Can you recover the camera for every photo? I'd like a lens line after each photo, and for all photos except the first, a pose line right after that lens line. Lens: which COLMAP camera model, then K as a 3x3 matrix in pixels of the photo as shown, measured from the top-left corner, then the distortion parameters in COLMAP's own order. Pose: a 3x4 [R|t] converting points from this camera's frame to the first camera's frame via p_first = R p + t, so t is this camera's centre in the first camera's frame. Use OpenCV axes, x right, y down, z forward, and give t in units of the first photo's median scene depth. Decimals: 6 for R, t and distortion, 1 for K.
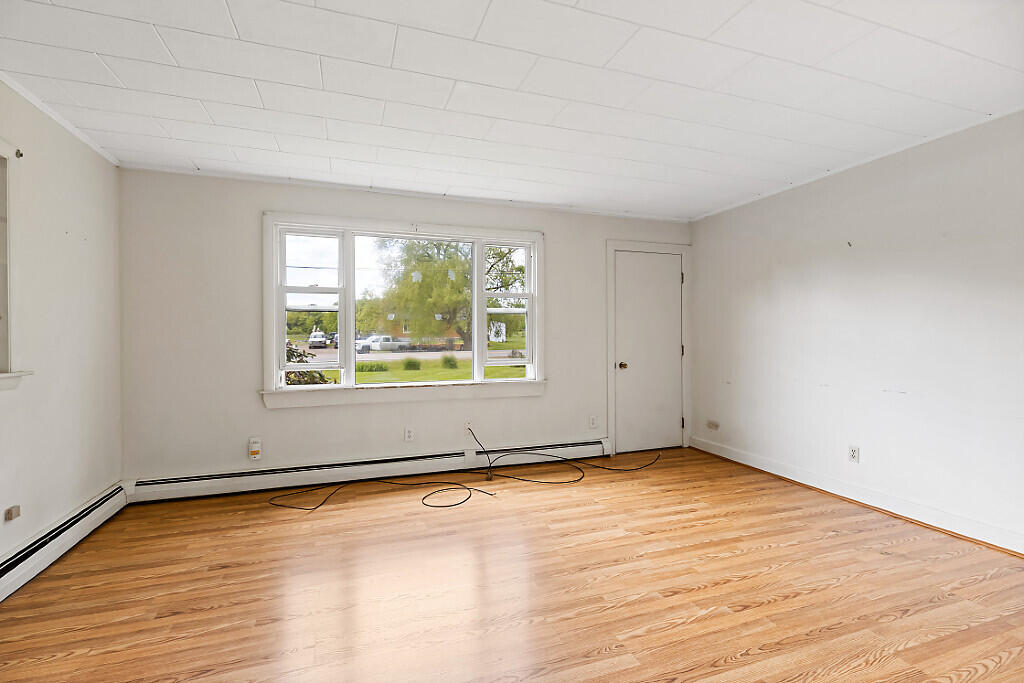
lens RADIAL K [[463.6, 0, 506.5], [0, 463.6, 333.0], [0, 0, 1]] dist [0.003810, -0.000361]
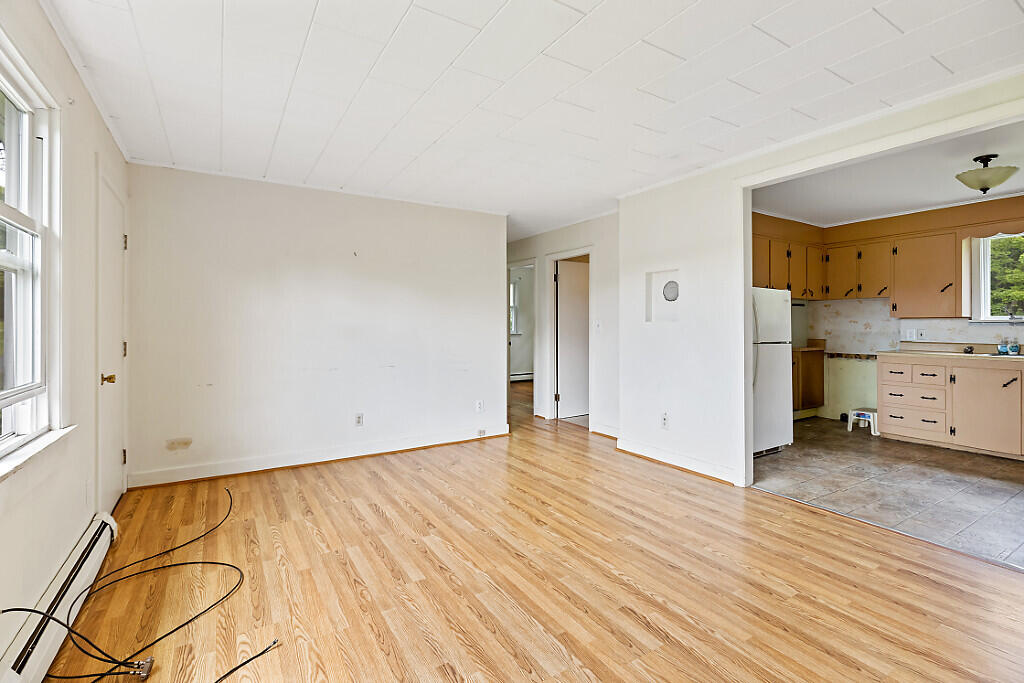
lens RADIAL K [[462.5, 0, 507.5], [0, 462.5, 327.1], [0, 0, 1]] dist [0.003780, -0.003496]
pose [[-0.220192, 0.001876, 0.975455, -0.525551], [-0.004932, 0.999983, -0.003037, 0.006379], [-0.975444, -0.005480, -0.220179, 0.799752]]
